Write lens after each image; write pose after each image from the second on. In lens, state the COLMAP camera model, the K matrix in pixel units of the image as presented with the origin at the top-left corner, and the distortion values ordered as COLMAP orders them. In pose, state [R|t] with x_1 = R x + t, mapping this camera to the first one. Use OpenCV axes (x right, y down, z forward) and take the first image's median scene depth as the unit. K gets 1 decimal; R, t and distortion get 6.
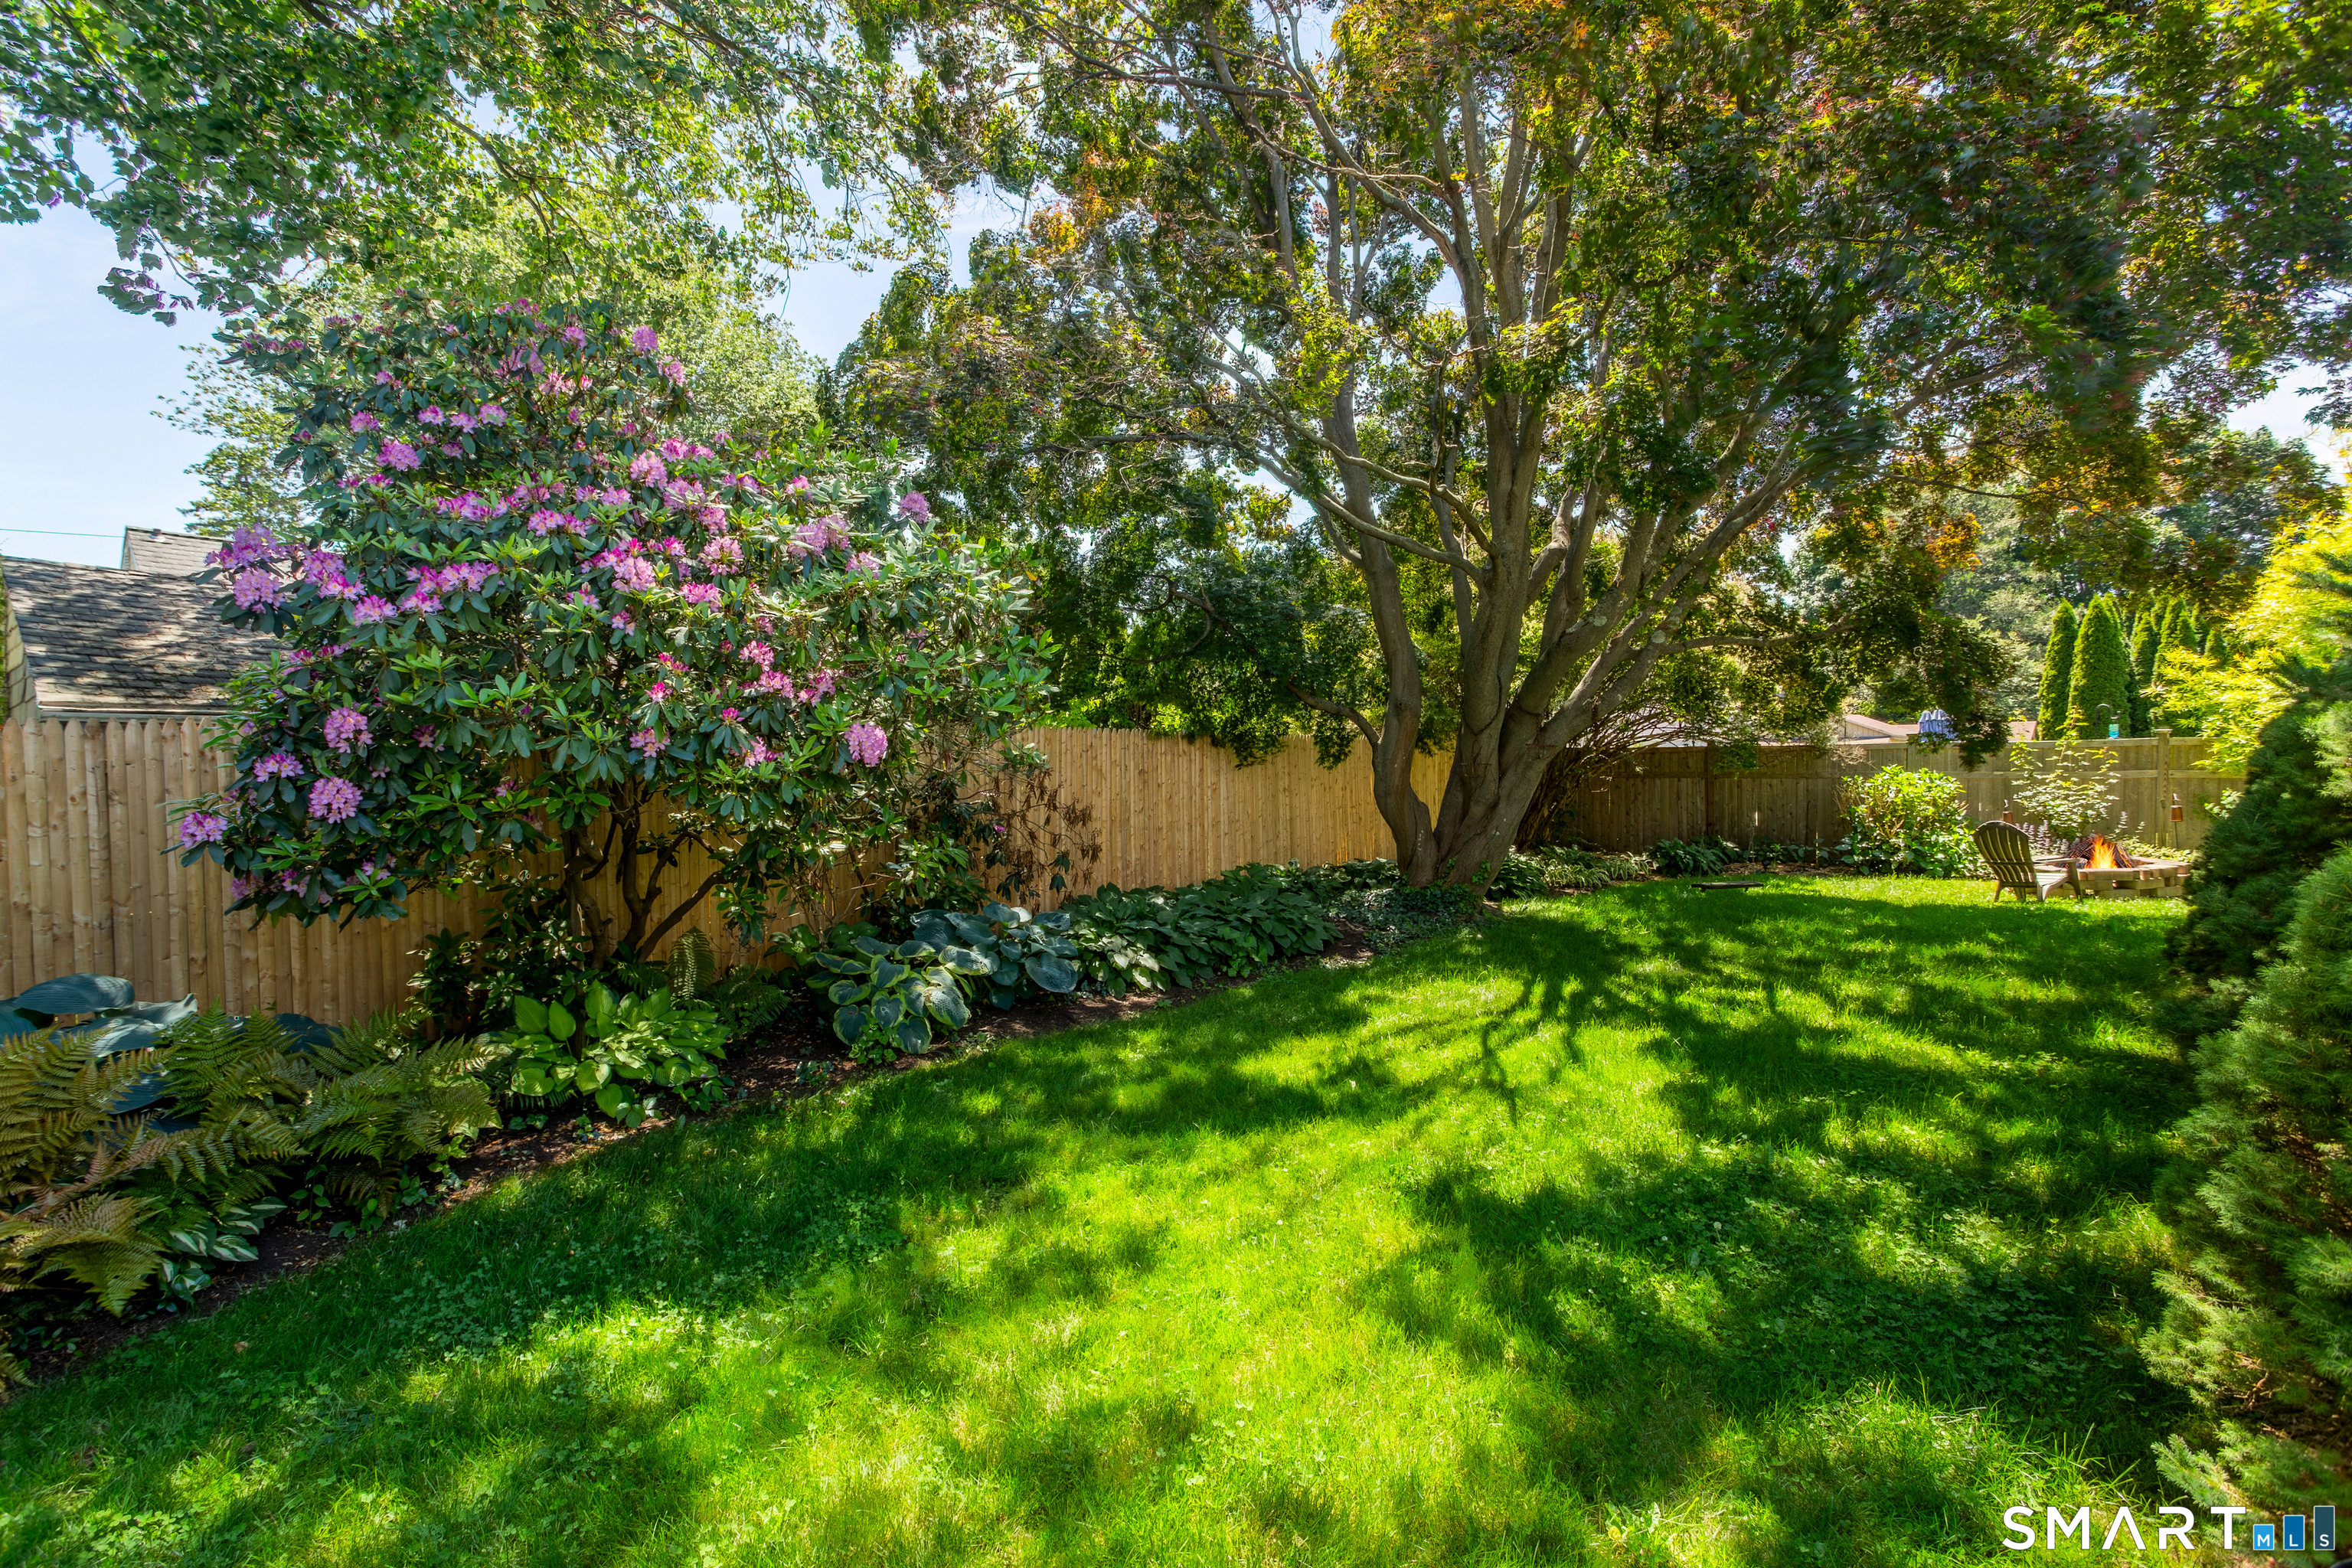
lens RADIAL K [[1114.4, 0, 1176.5], [0, 1114.4, 774.0], [0, 0, 1]] dist [0.001879, 0.003946]
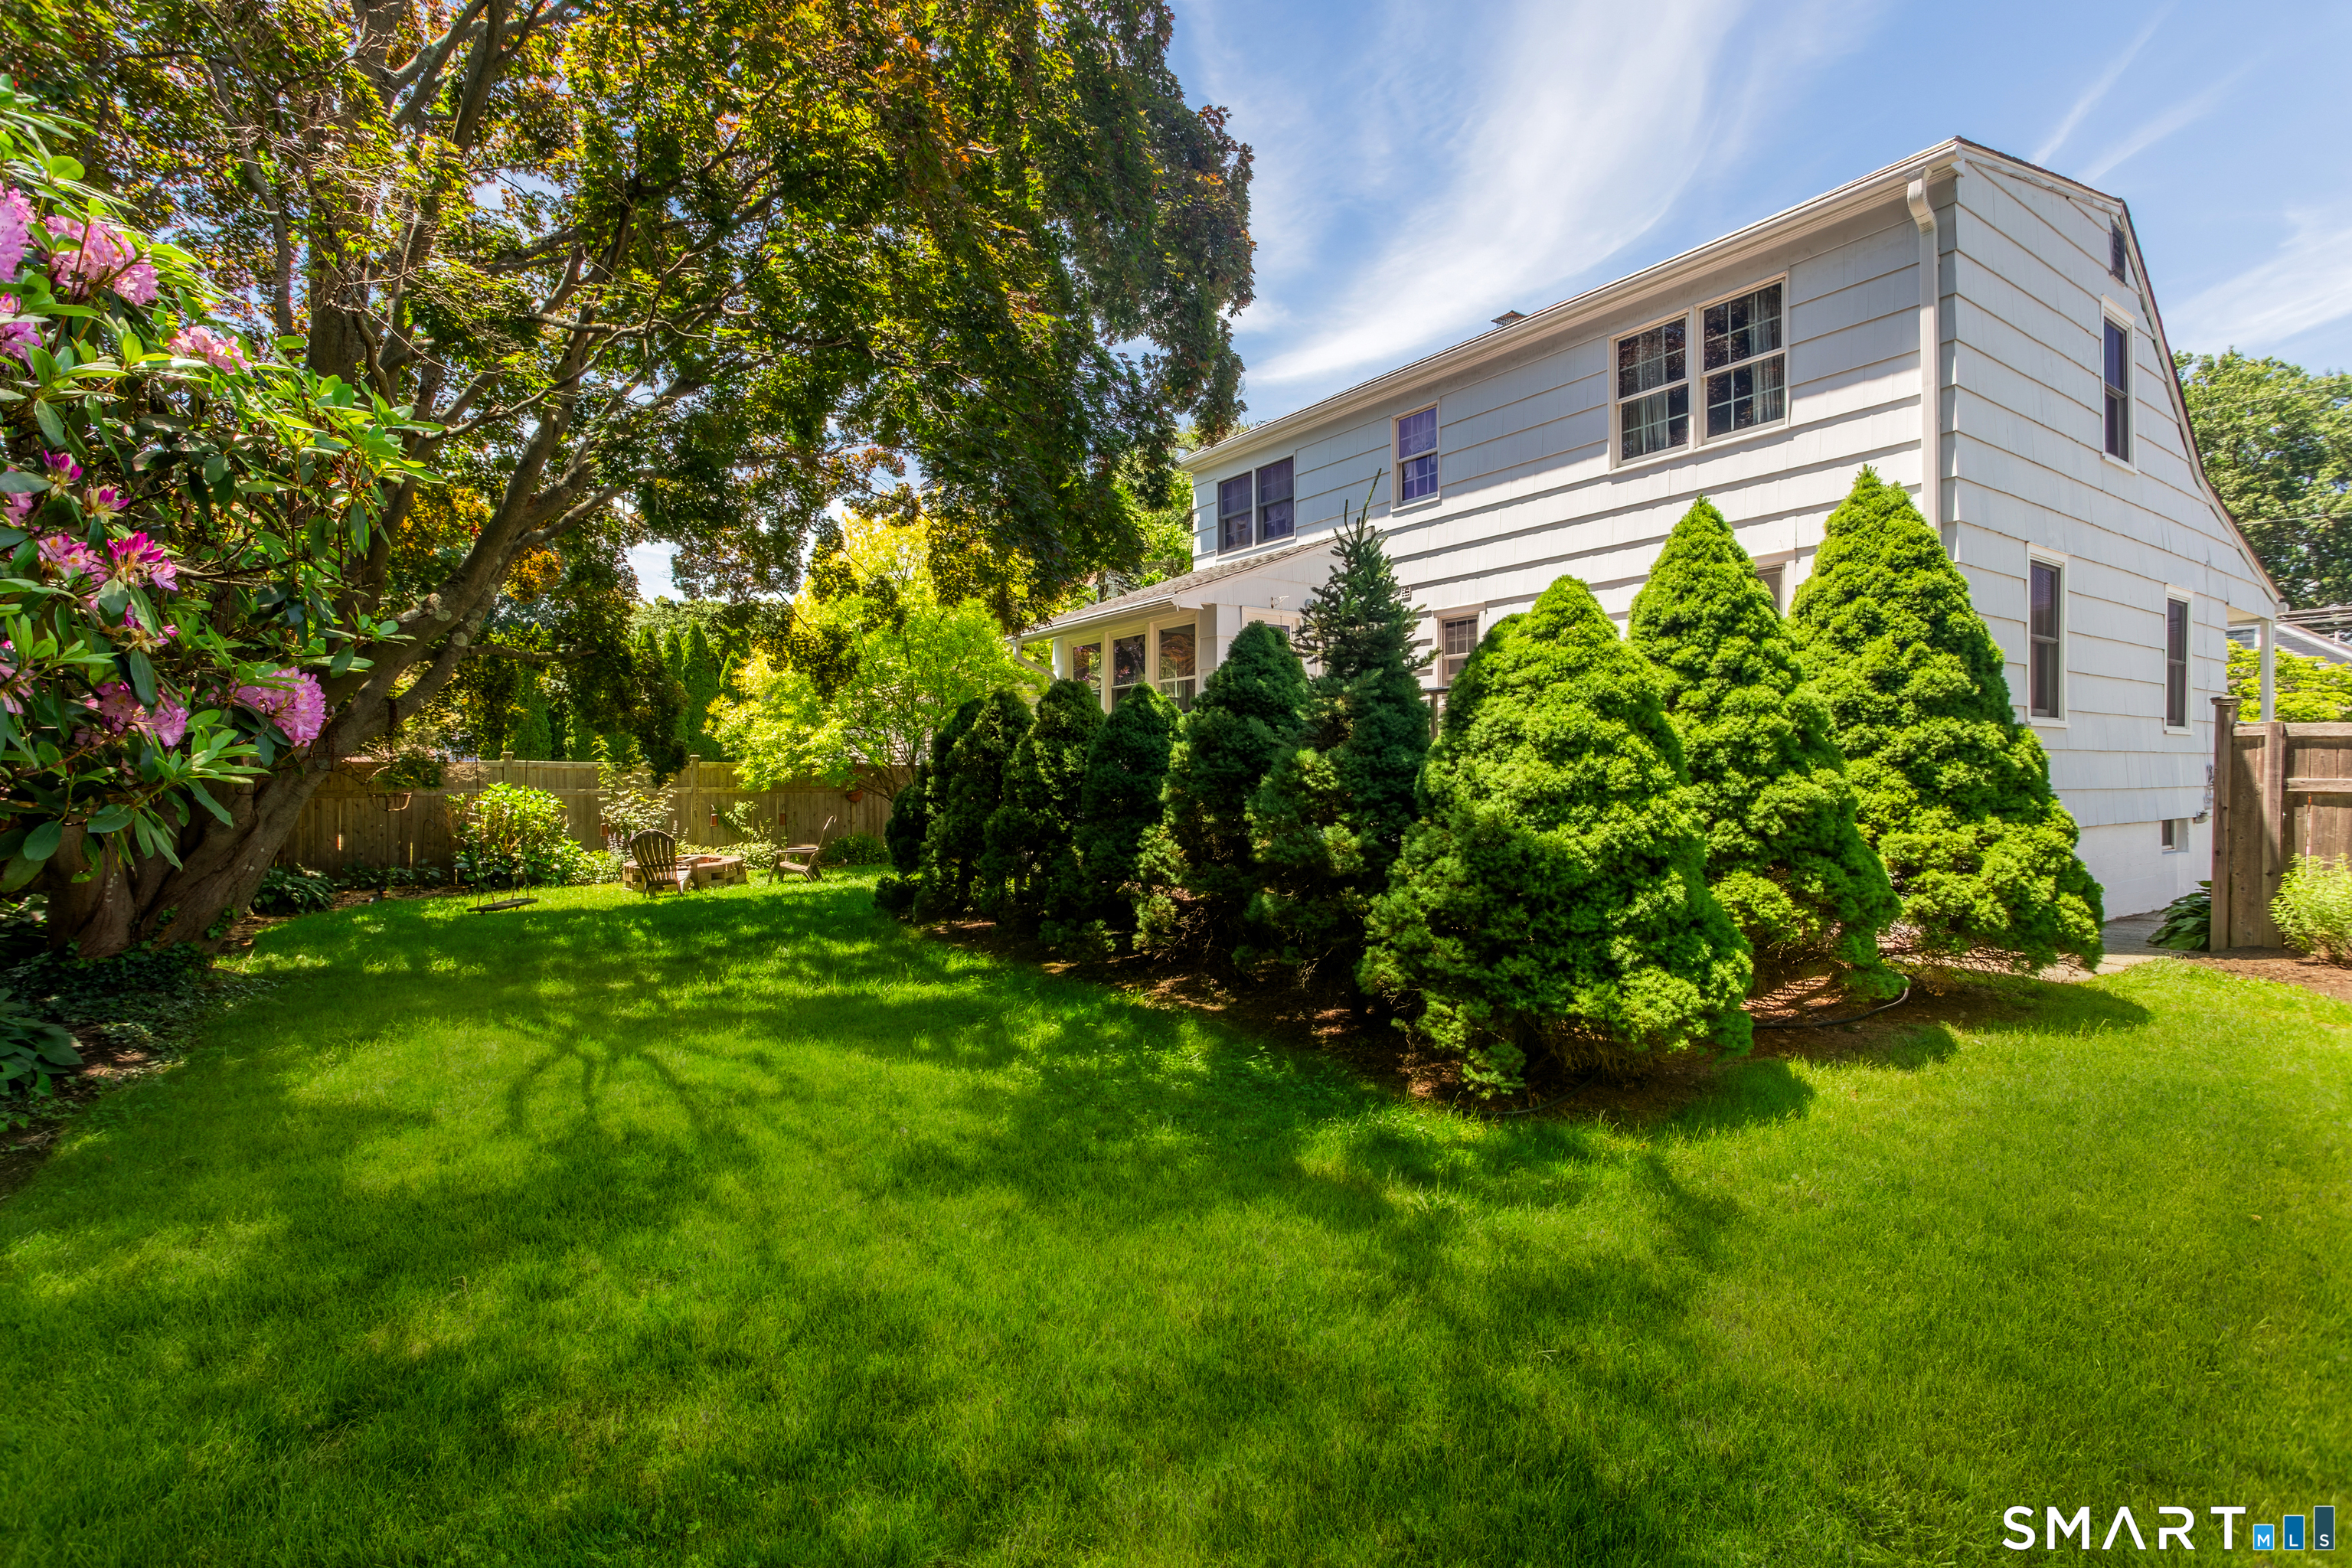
lens RADIAL K [[1114.4, 0, 1172.3], [0, 1114.4, 778.4], [0, 0, 1]] dist [0.001879, 0.003946]
pose [[0.271312, 0.007697, 0.962461, -0.280986], [0.007215, 0.999924, -0.010030, 0.004455], [-0.962464, 0.009666, 0.271236, 0.181644]]
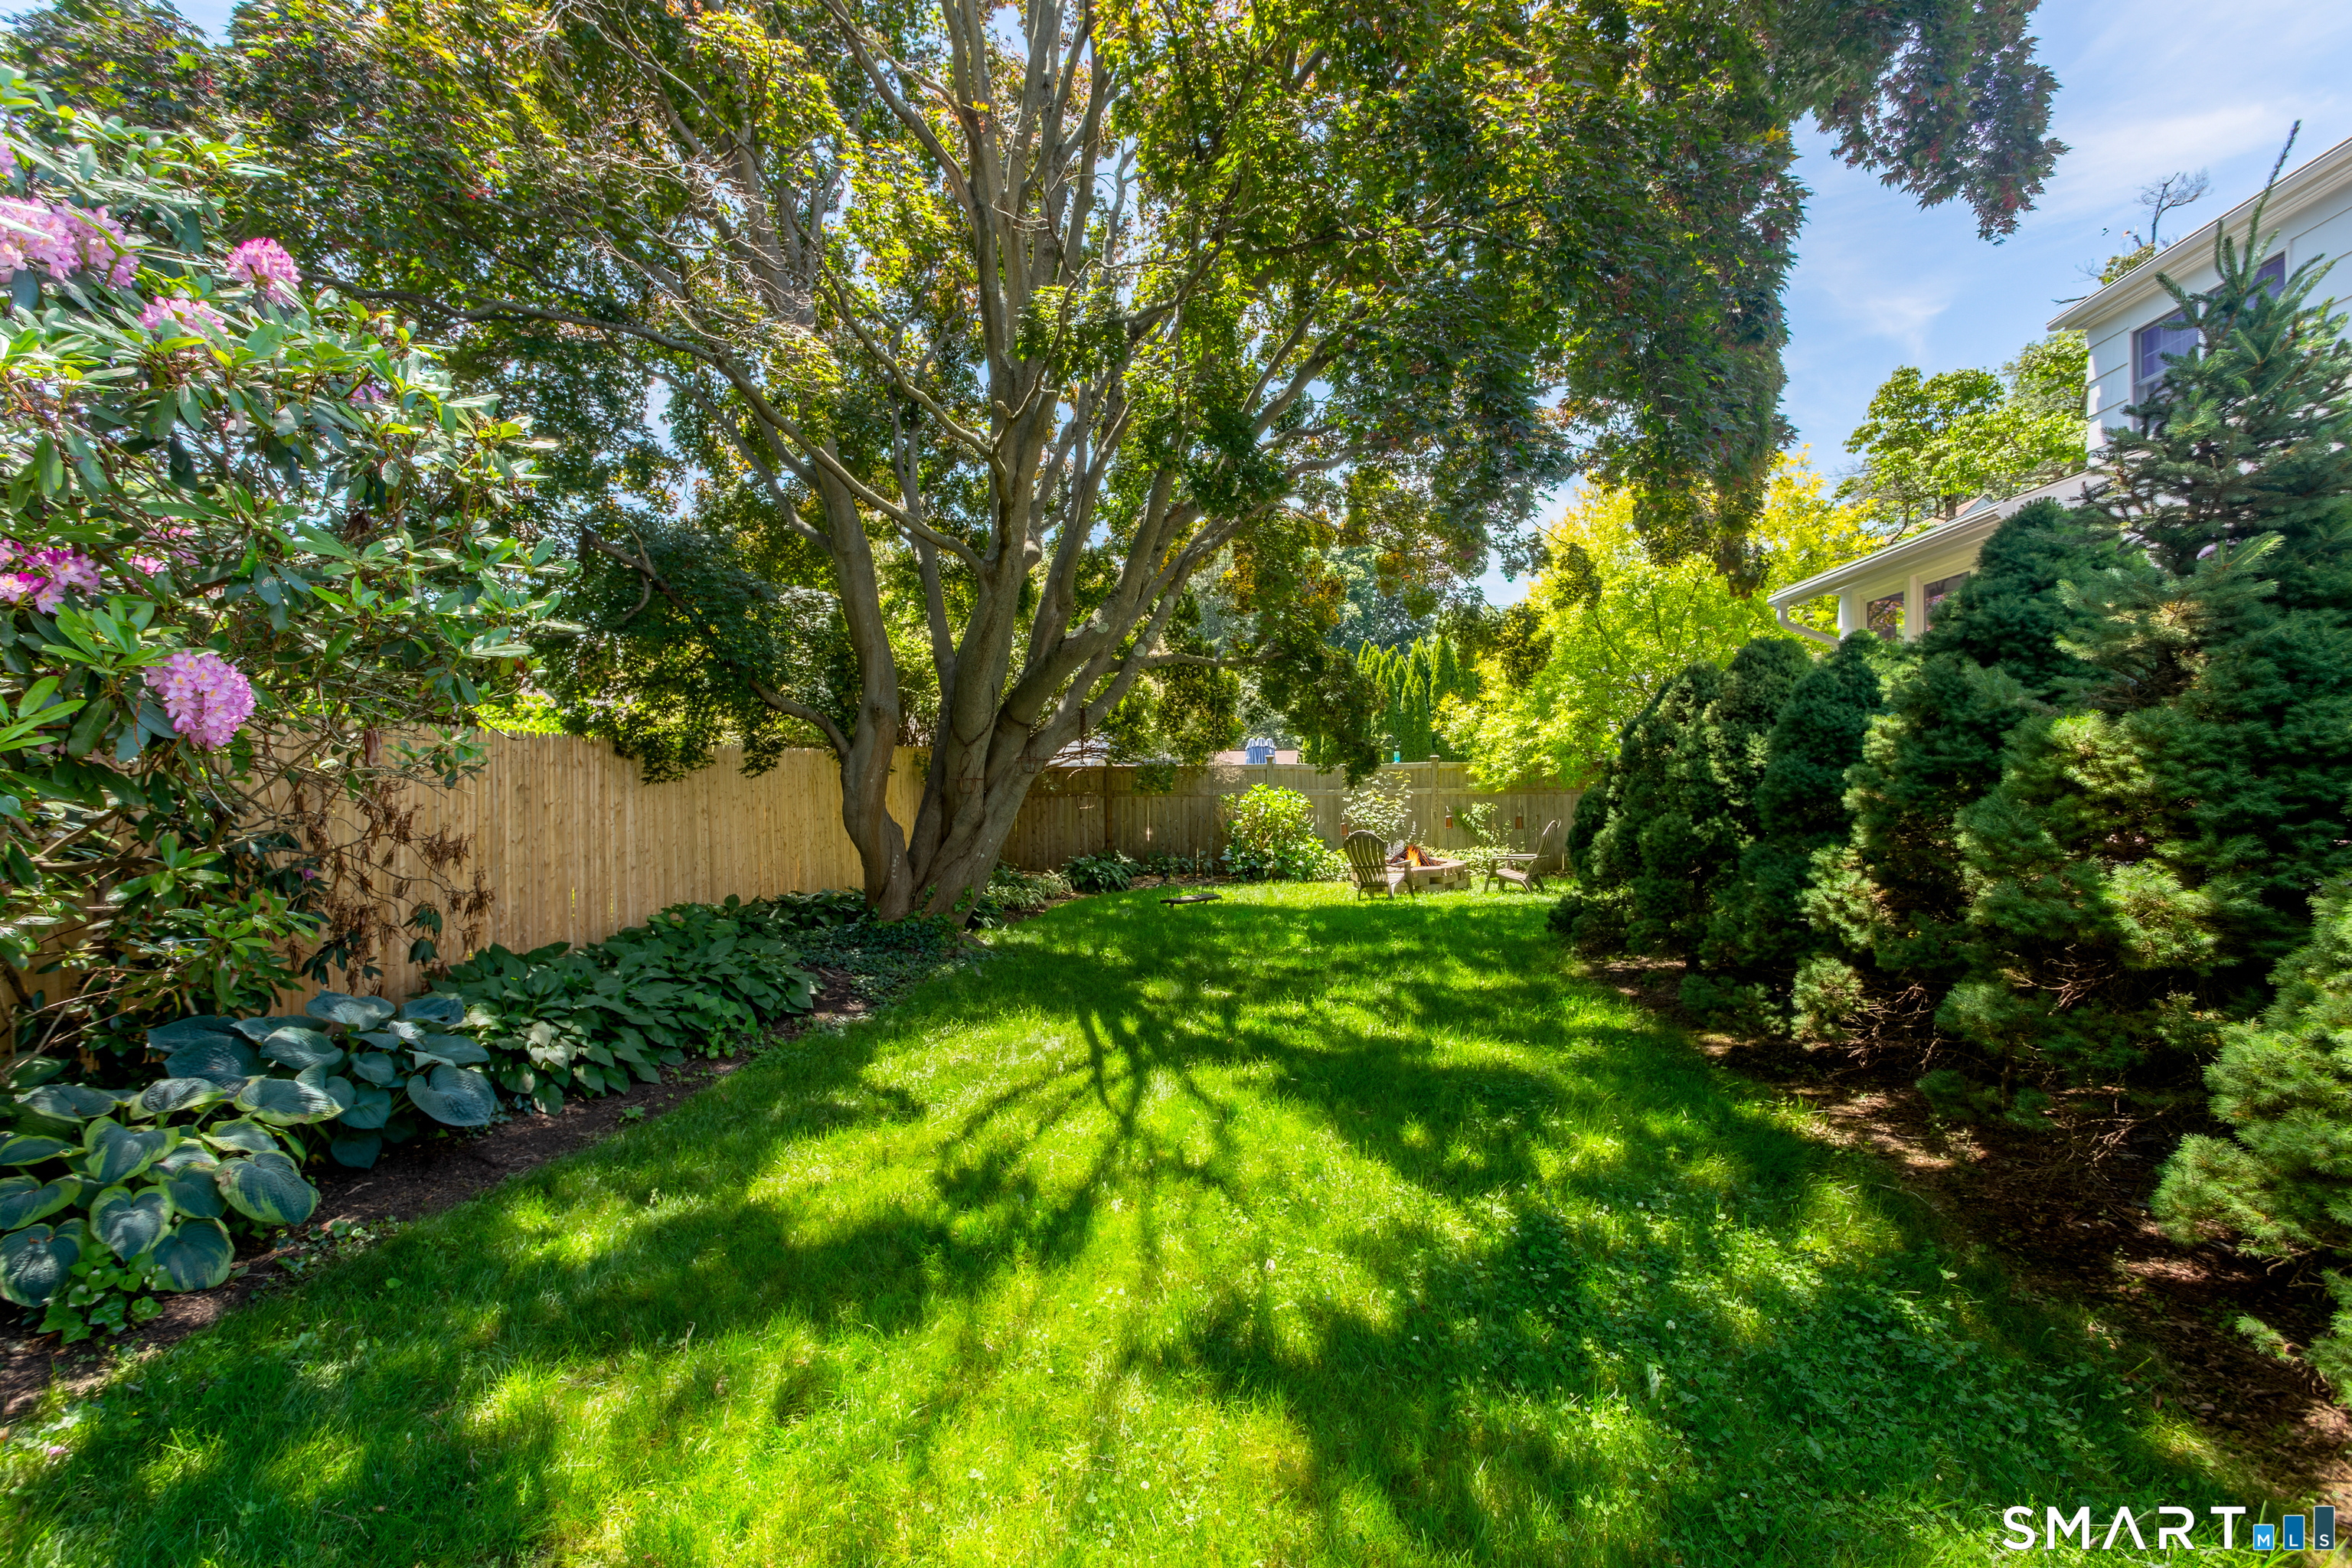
lens RADIAL K [[1114.4, 0, 1171.0], [0, 1114.4, 780.1], [0, 0, 1]] dist [0.001879, 0.003946]
pose [[0.839027, 0.004071, 0.544074, -0.074635], [0.003900, 0.999901, -0.013496, 0.004709], [-0.544076, 0.013445, 0.838929, 0.152710]]
